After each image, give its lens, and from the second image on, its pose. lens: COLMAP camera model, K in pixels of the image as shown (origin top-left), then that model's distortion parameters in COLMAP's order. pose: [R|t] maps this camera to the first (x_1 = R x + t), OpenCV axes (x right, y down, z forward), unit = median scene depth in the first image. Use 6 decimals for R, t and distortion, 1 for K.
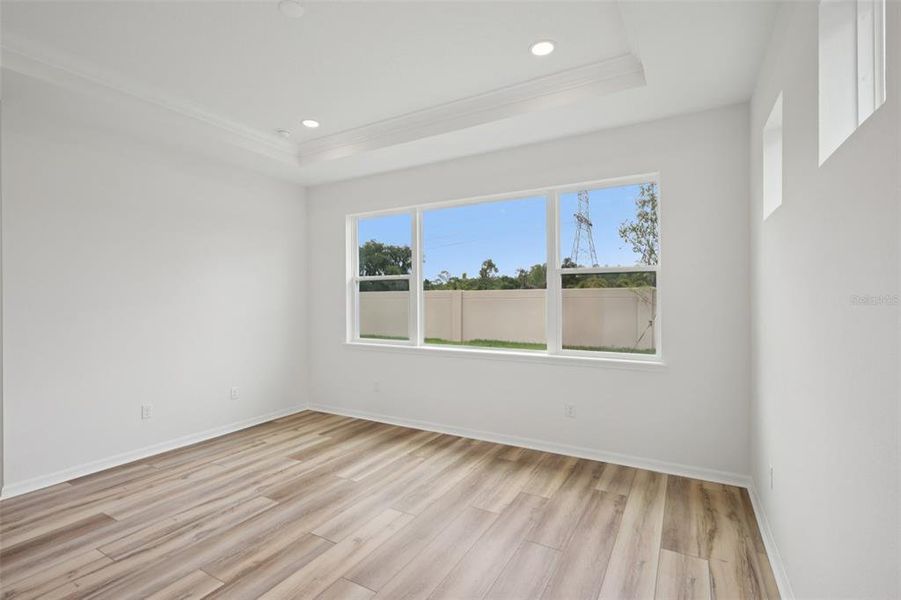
lens RADIAL K [[418.8, 0, 450.5], [0, 418.8, 295.8], [0, 0, 1]] dist [0.000930, 0.000229]
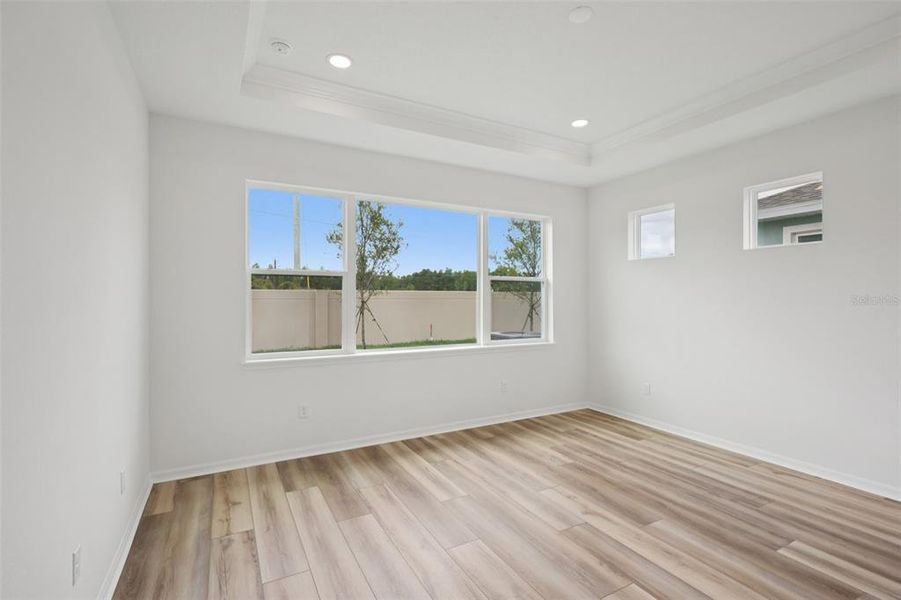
lens RADIAL K [[418.8, 0, 444.5], [0, 418.8, 300.9], [0, 0, 1]] dist [0.000930, 0.000229]
pose [[0.531643, 0.001308, 0.846968, -0.856757], [-0.008290, 0.999959, 0.003660, 0.005815], [-0.846928, -0.008967, 0.531632, 0.450540]]
